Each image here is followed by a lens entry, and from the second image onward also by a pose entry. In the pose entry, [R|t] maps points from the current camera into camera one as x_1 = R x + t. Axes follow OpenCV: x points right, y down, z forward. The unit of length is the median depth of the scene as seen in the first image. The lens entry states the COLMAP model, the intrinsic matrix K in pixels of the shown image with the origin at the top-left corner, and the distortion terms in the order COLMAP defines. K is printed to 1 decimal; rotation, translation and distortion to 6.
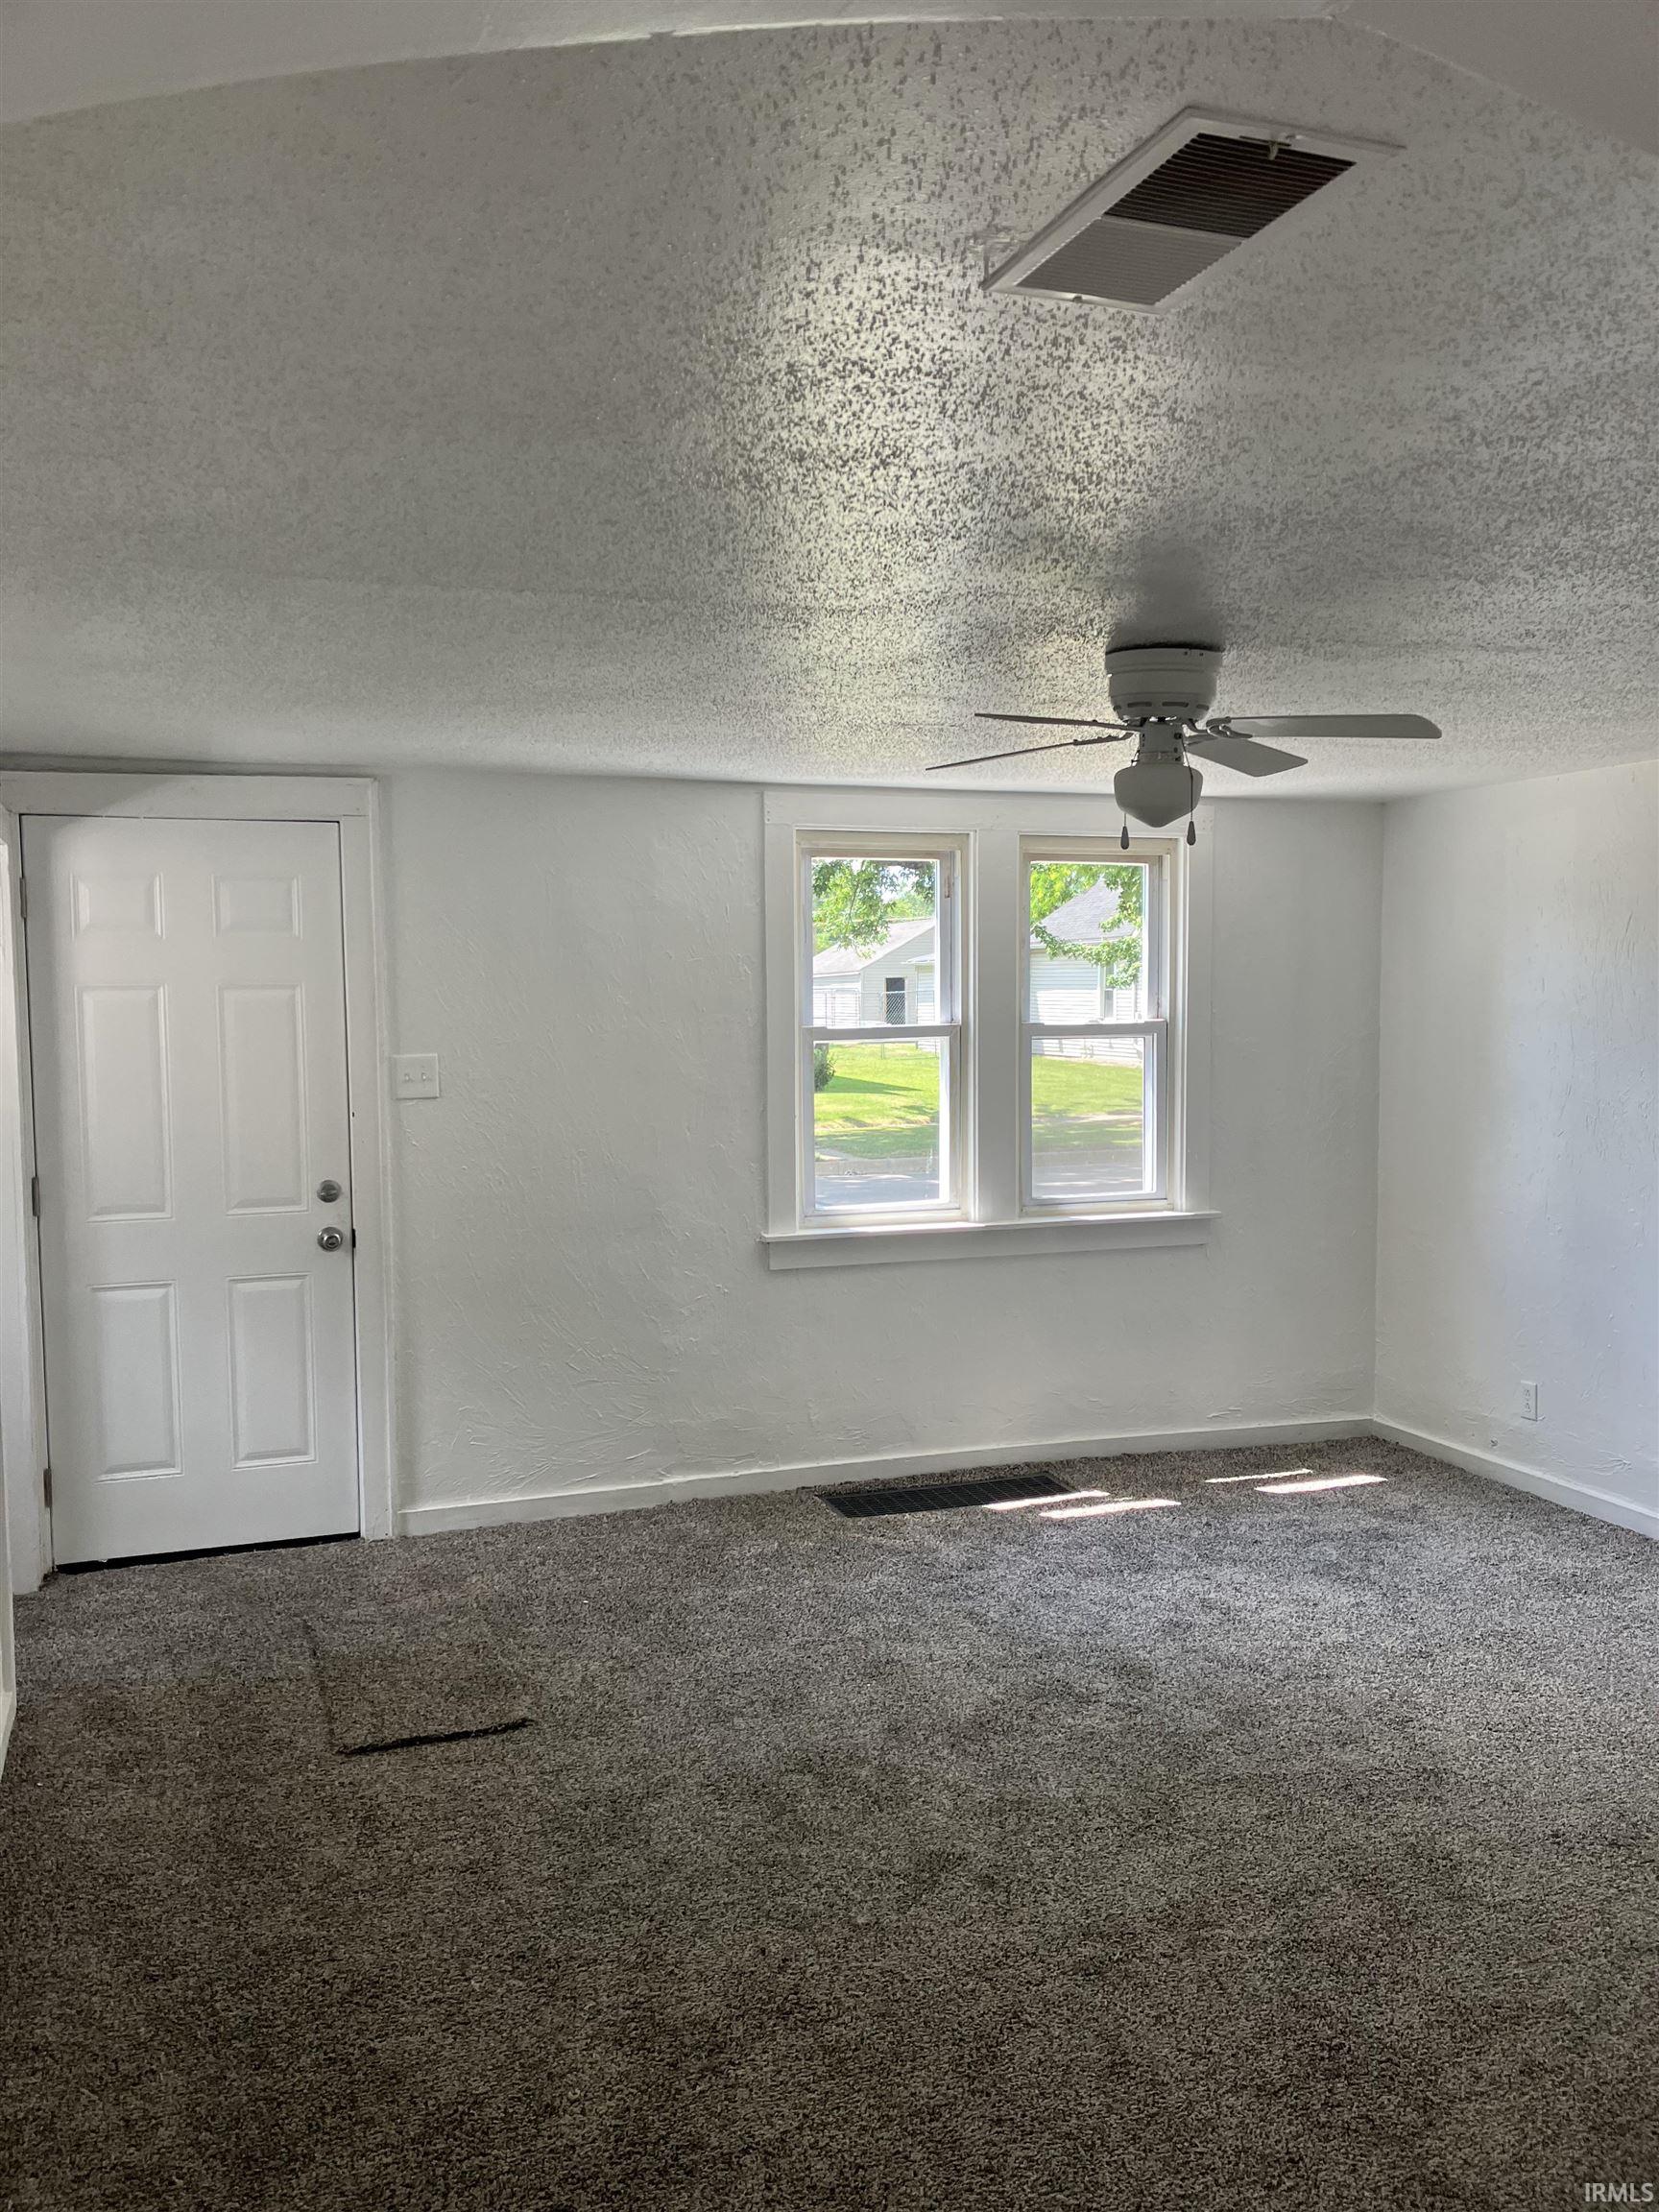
lens RADIAL K [[1831.5, 0, 837.5], [0, 1831.5, 1099.4], [0, 0, 1]] dist [0.025376, -0.031887]
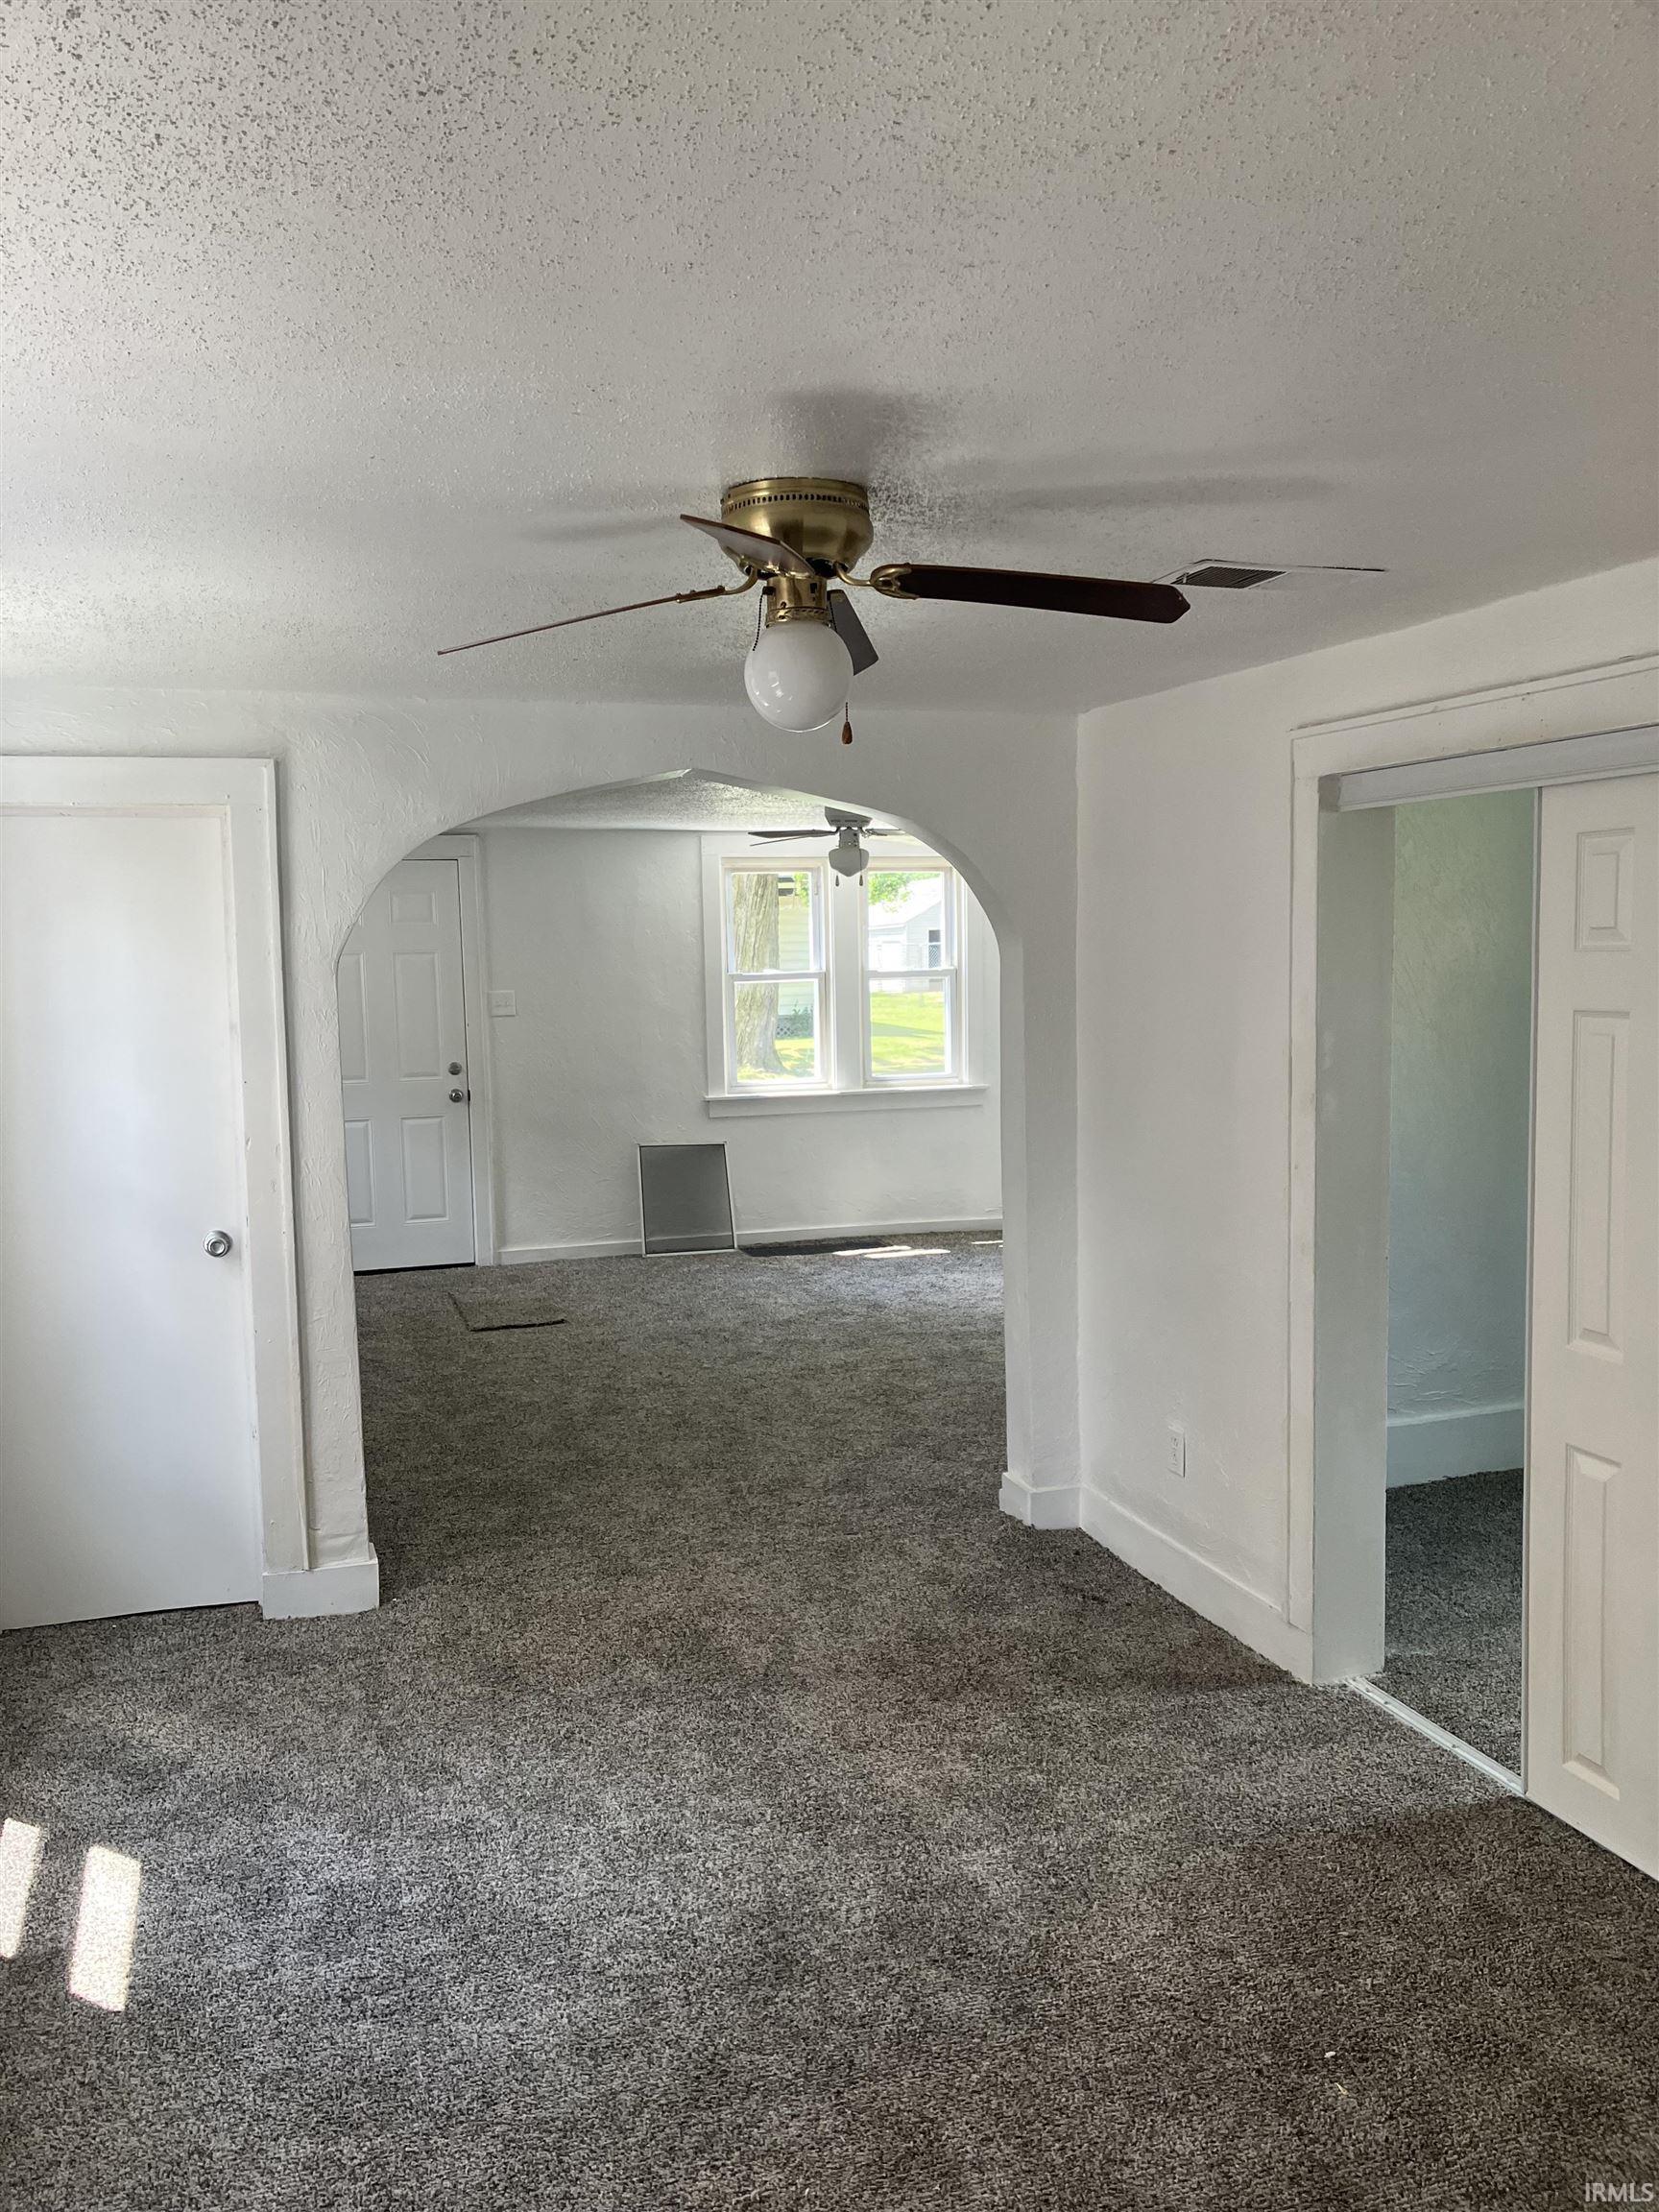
lens RADIAL K [[1831.5, 0, 831.5], [0, 1831.5, 1088.3], [0, 0, 1]] dist [0.025376, -0.031887]
pose [[0.999018, -0.006943, -0.043757, 0.159189], [0.007844, 0.999760, 0.020458, 0.034667], [0.043604, -0.020781, 0.998833, -0.733874]]
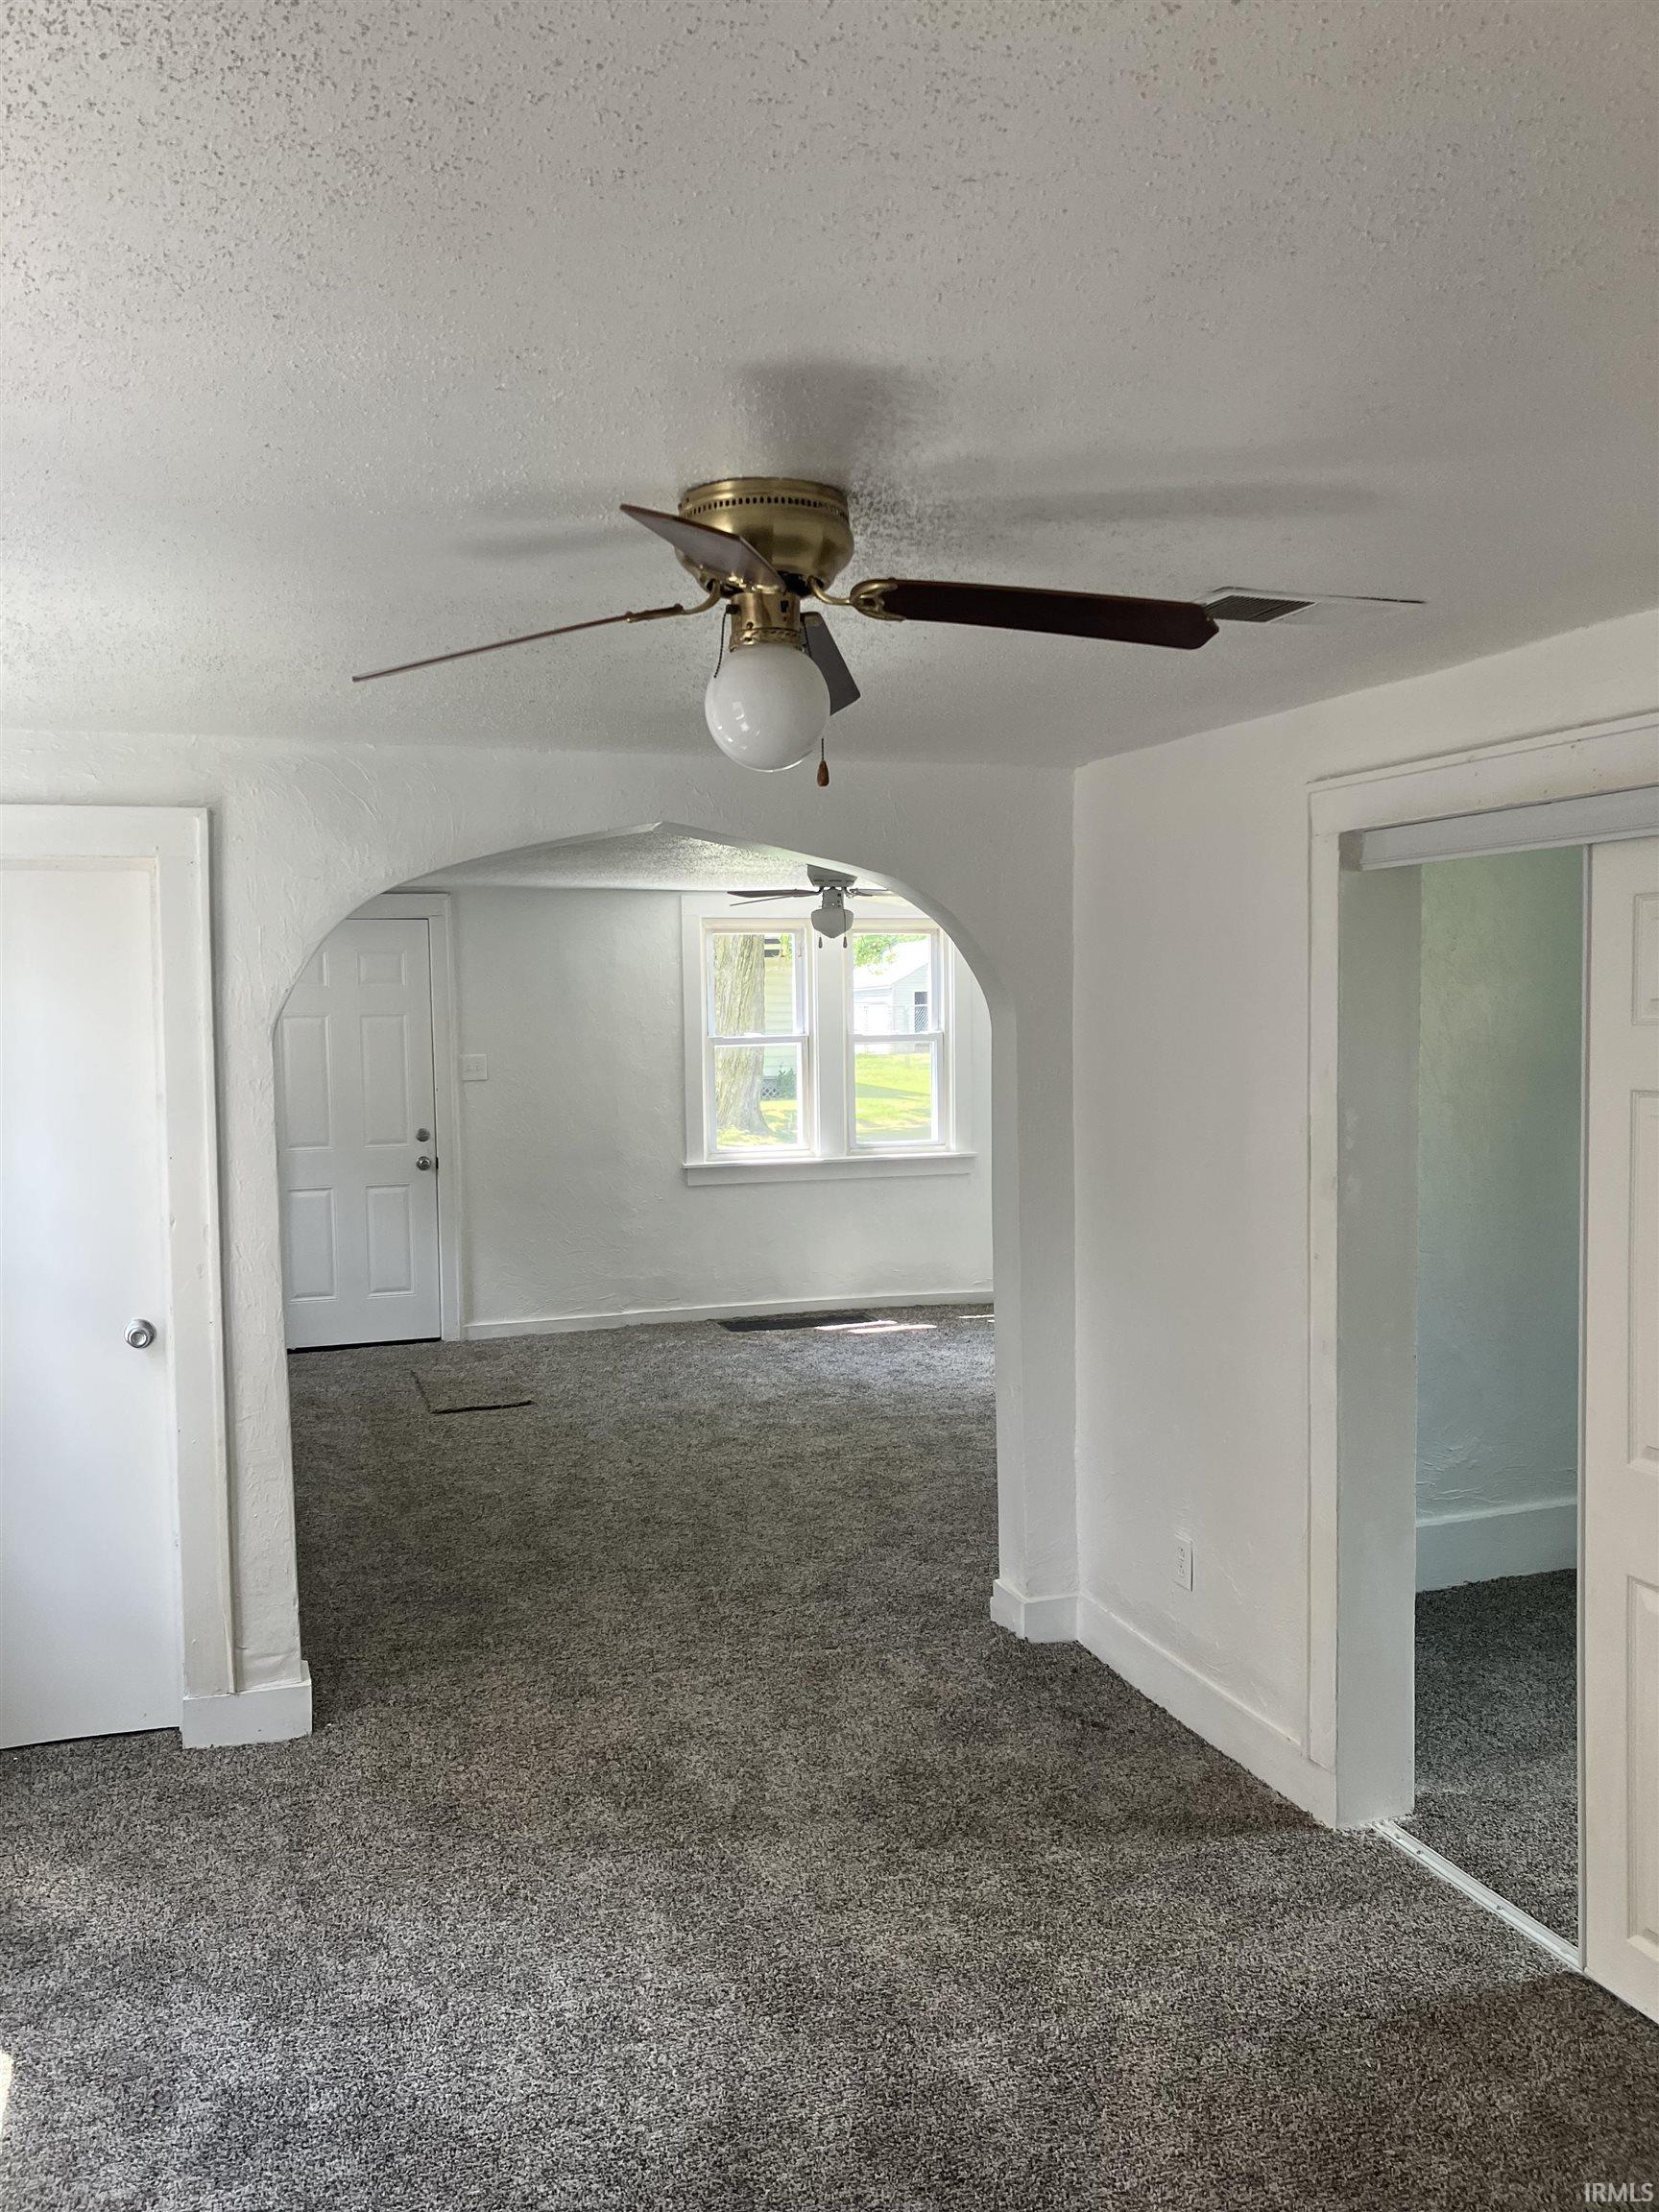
lens RADIAL K [[1831.5, 0, 843.3], [0, 1831.5, 1092.1], [0, 0, 1]] dist [0.025376, -0.031887]
pose [[0.999551, -0.004166, -0.029659, 0.159579], [0.003853, 0.999937, -0.010590, 0.028843], [0.029702, 0.010471, 0.999504, -0.672010]]
